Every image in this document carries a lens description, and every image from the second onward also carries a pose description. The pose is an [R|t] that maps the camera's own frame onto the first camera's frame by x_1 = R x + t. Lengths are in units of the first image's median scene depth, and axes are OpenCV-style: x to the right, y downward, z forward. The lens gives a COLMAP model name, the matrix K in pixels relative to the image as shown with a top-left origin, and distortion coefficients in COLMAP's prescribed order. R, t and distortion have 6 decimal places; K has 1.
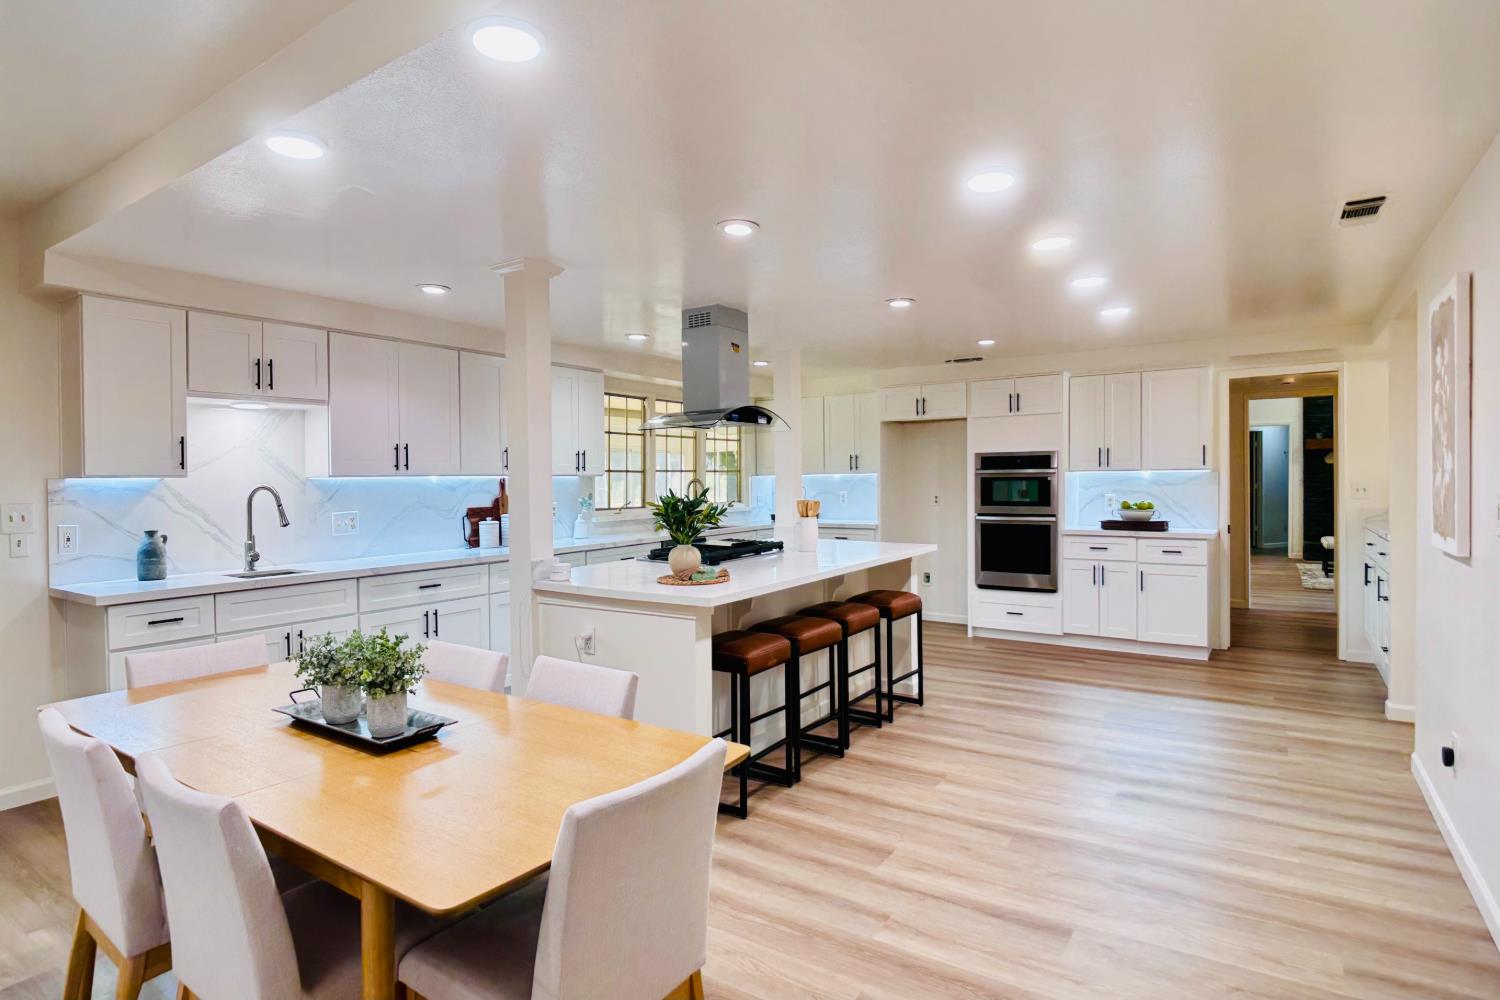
lens RADIAL K [[781.9, 0, 746.4], [0, 781.9, 490.8], [0, 0, 1]] dist [0.004370, -0.027426]
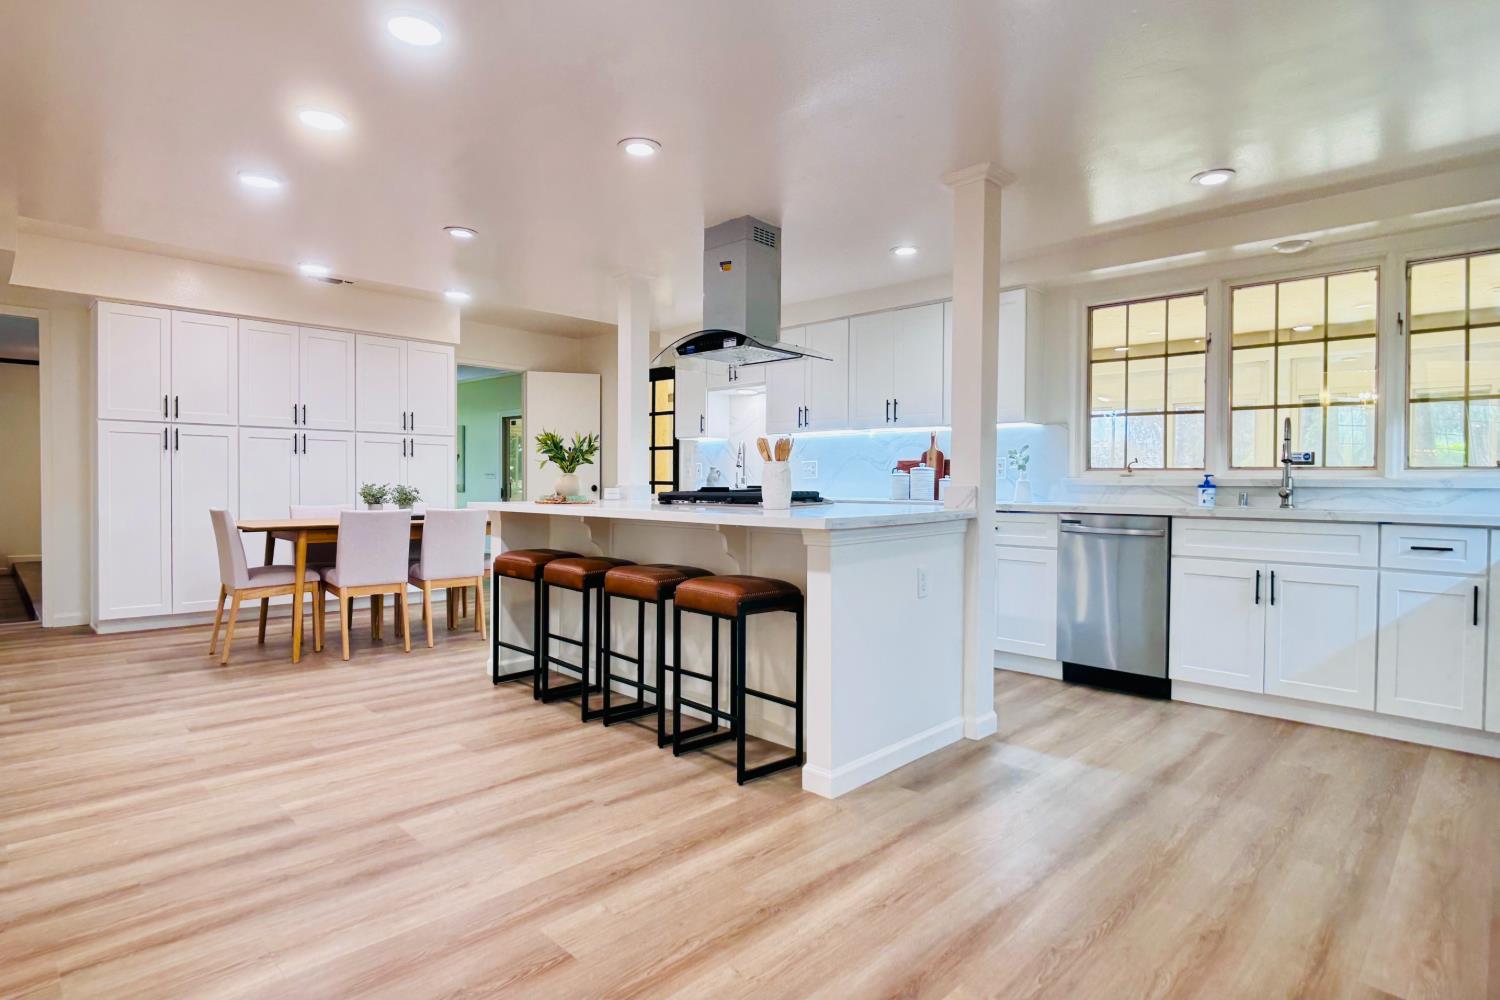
lens RADIAL K [[781.3, 0, 750.0], [0, 781.3, 500.0], [0, 0, 1]] dist [0.003182, -0.011424]
pose [[-0.188533, 0.035804, -0.981414, 0.960091], [-0.016496, 0.999079, 0.039617, 0.049331], [0.981928, 0.023659, -0.187769, 1.357365]]
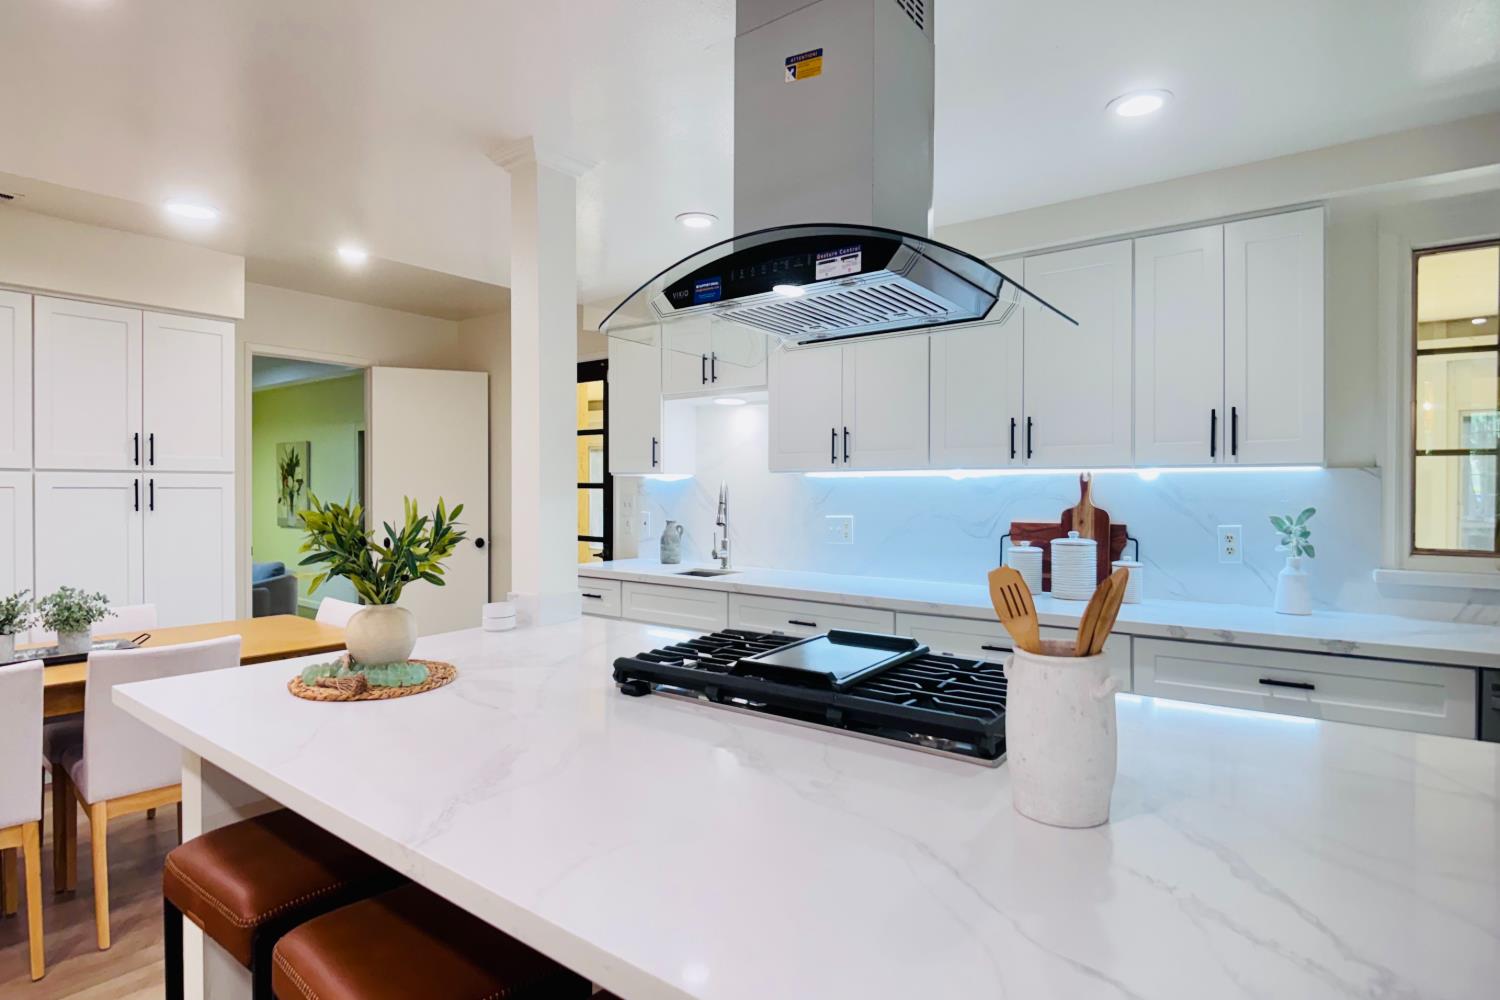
lens RADIAL K [[781.9, 0, 746.4], [0, 781.9, 490.8], [0, 0, 1]] dist [0.004370, -0.027426]
pose [[-0.075511, 0.017338, -0.996994, 0.352018], [-0.011128, 0.999772, 0.018229, -0.014983], [0.997083, 0.012471, -0.075301, 1.136793]]
